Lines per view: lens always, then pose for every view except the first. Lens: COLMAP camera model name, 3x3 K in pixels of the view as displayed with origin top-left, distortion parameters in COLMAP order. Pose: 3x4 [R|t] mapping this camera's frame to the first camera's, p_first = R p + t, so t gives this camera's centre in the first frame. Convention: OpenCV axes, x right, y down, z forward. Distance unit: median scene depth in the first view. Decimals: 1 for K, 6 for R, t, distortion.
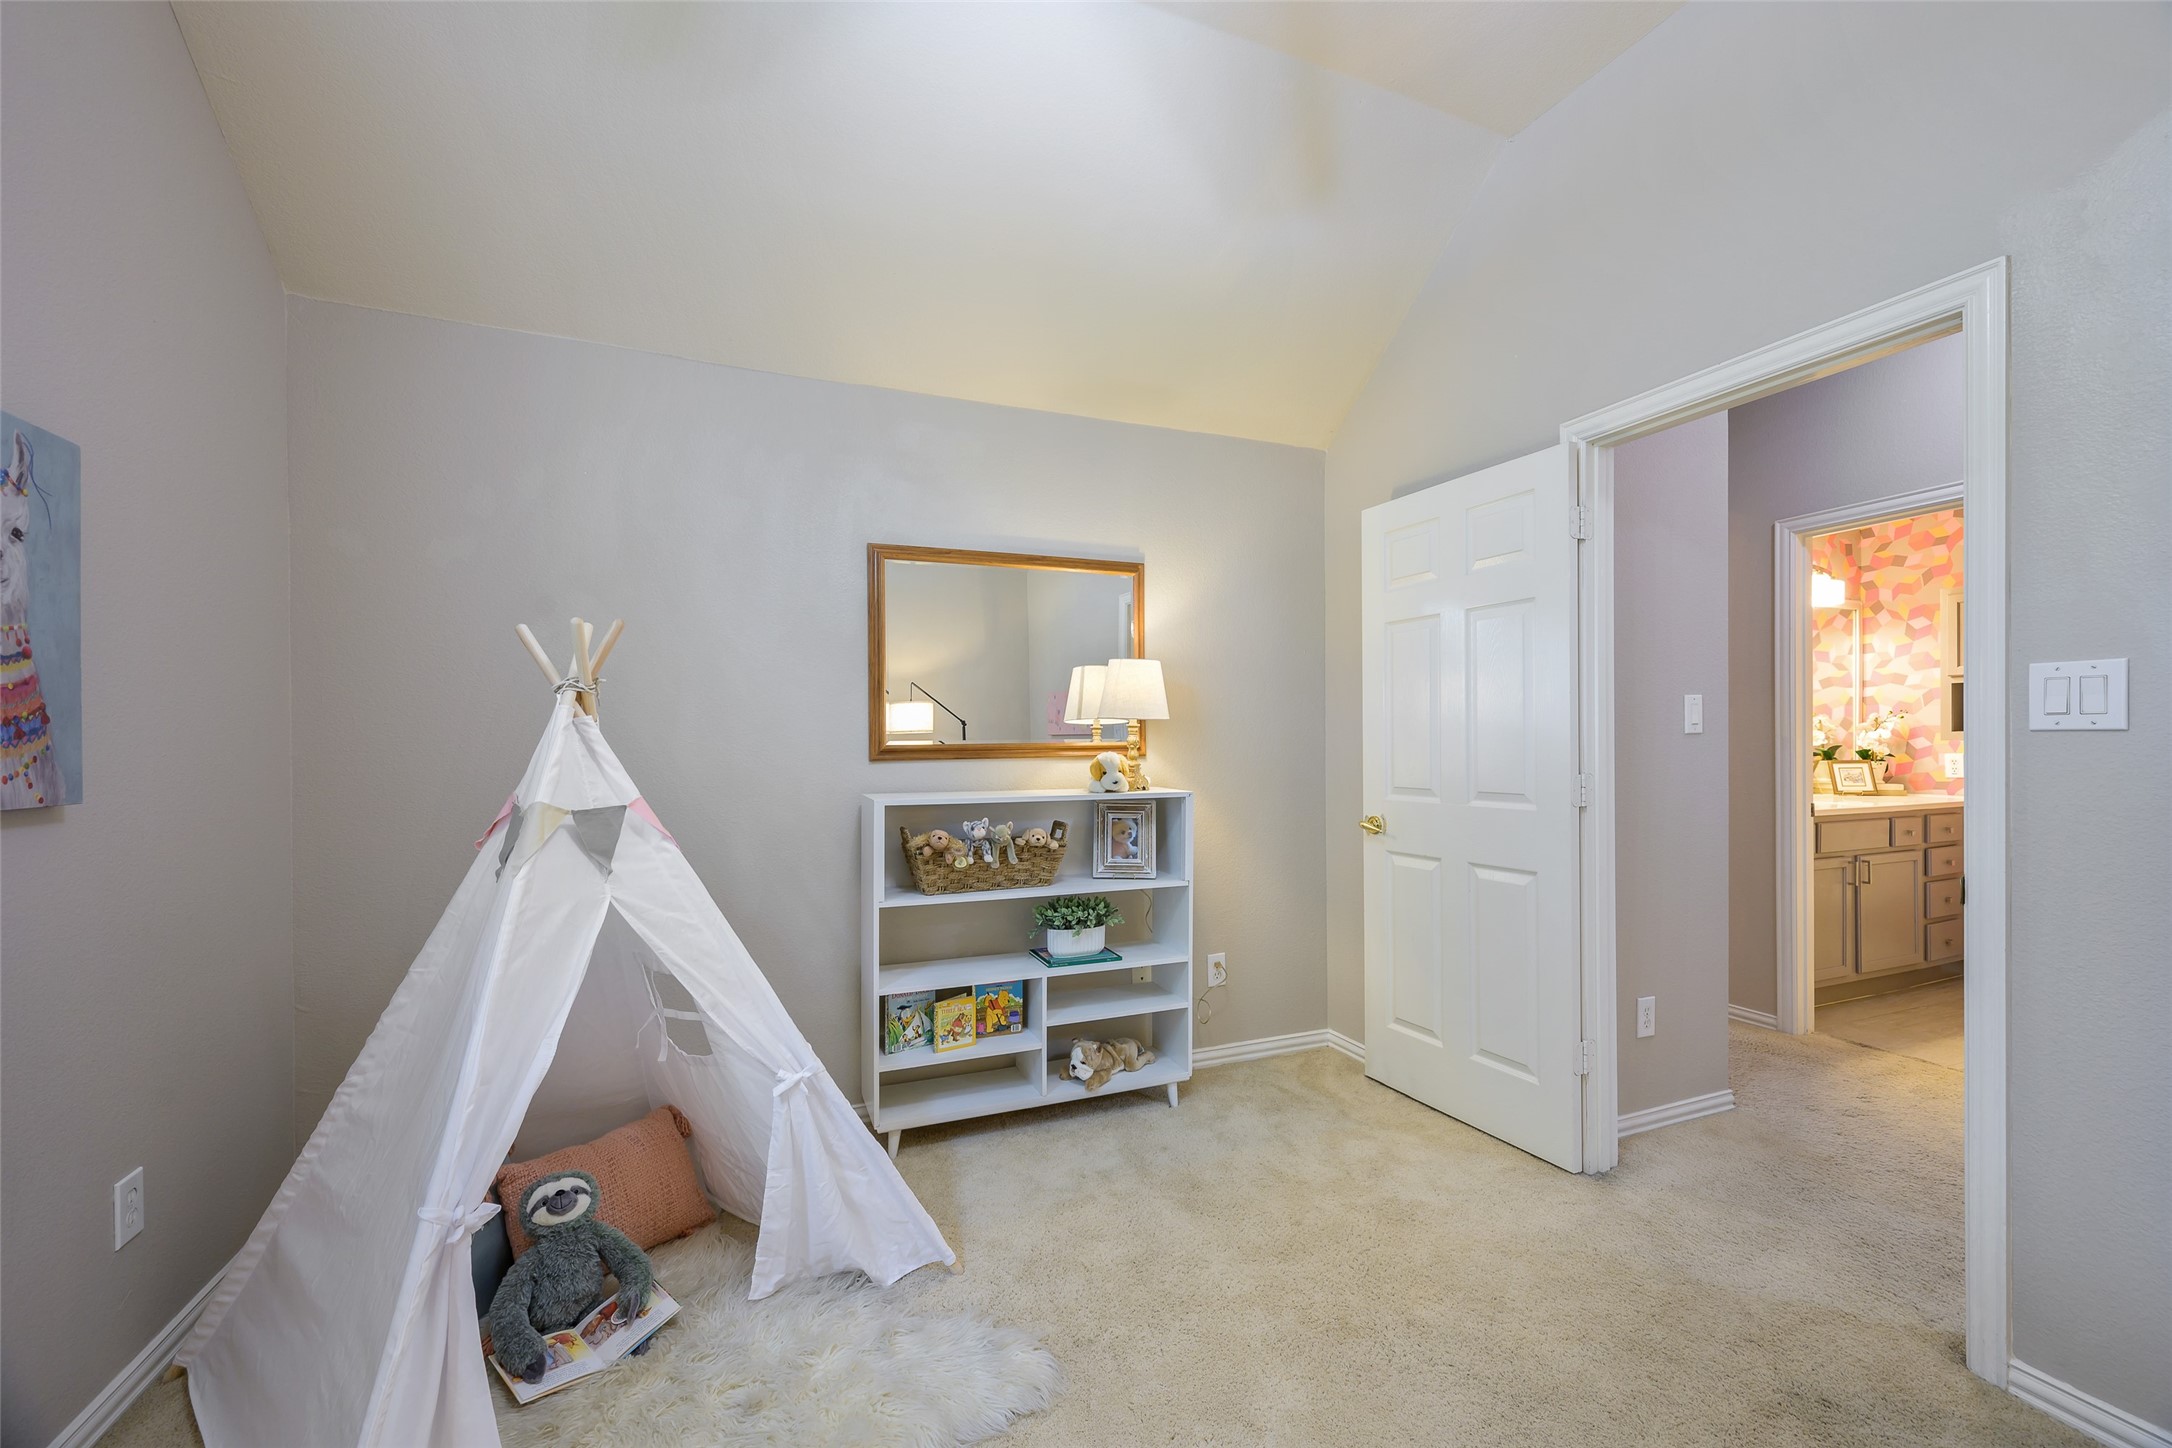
lens RADIAL K [[871.3, 0, 1119.2], [0, 871.3, 732.8], [0, 0, 1]] dist [0.003376, -0.000021]
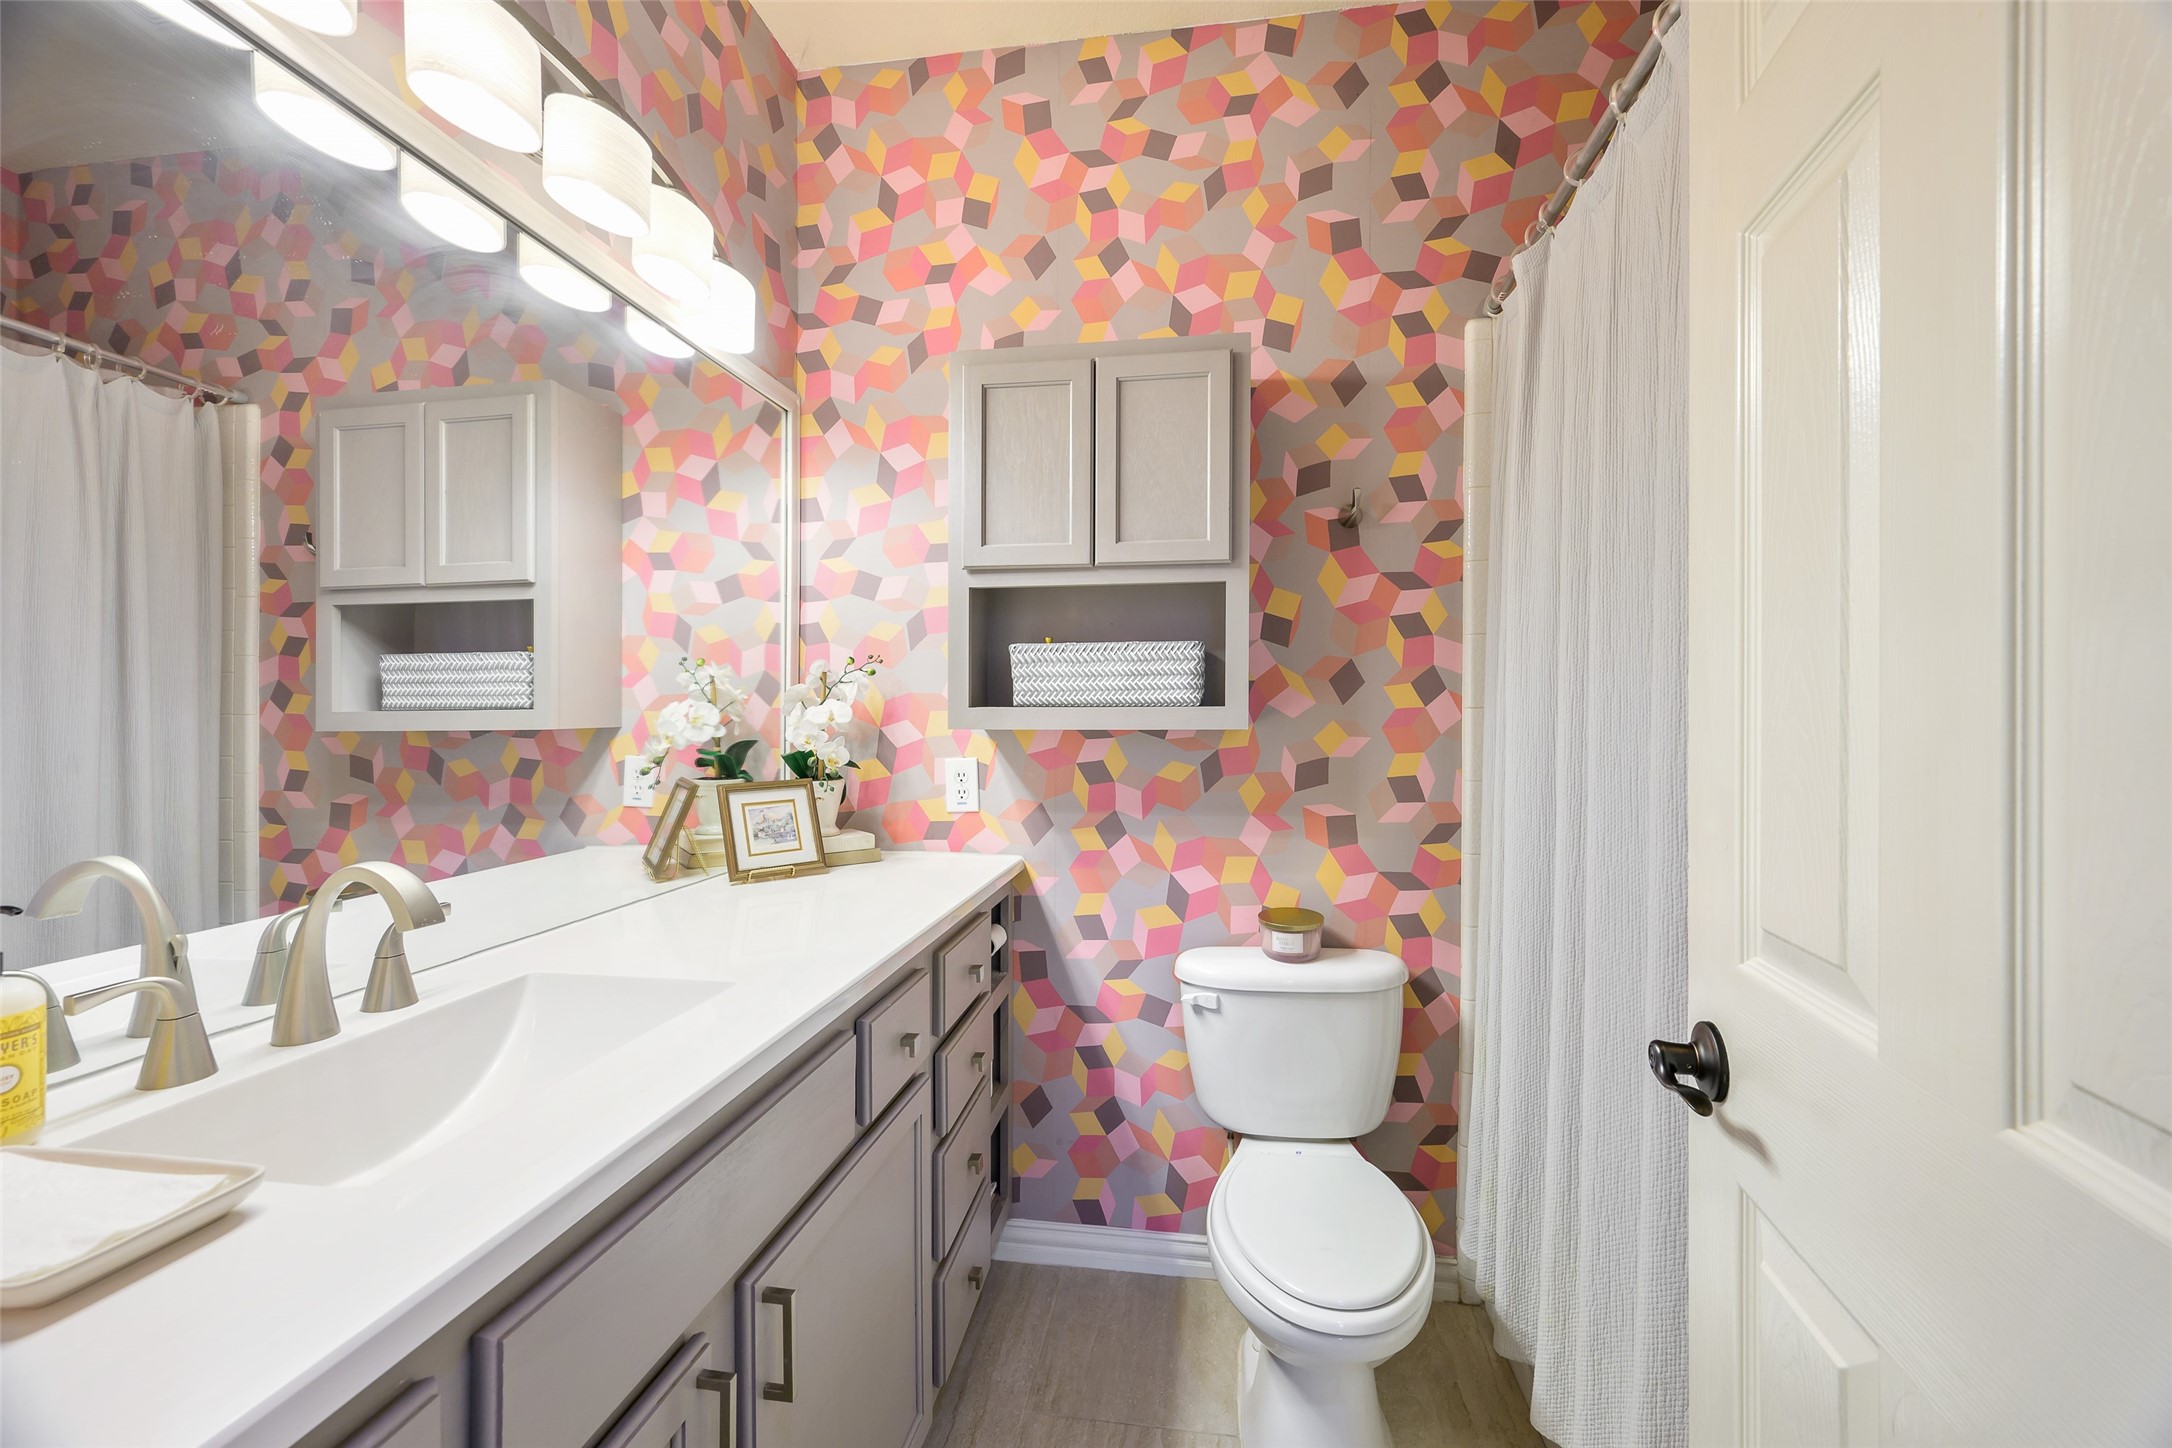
lens RADIAL K [[871.3, 0, 1084.7], [0, 871.3, 722.8], [0, 0, 1]] dist [0.003376, -0.000021]
pose [[0.540887, -0.002409, 0.841092, 0.584172], [-0.005849, 0.999961, 0.006626, 0.002565], [-0.841075, -0.008503, 0.540851, 0.670440]]
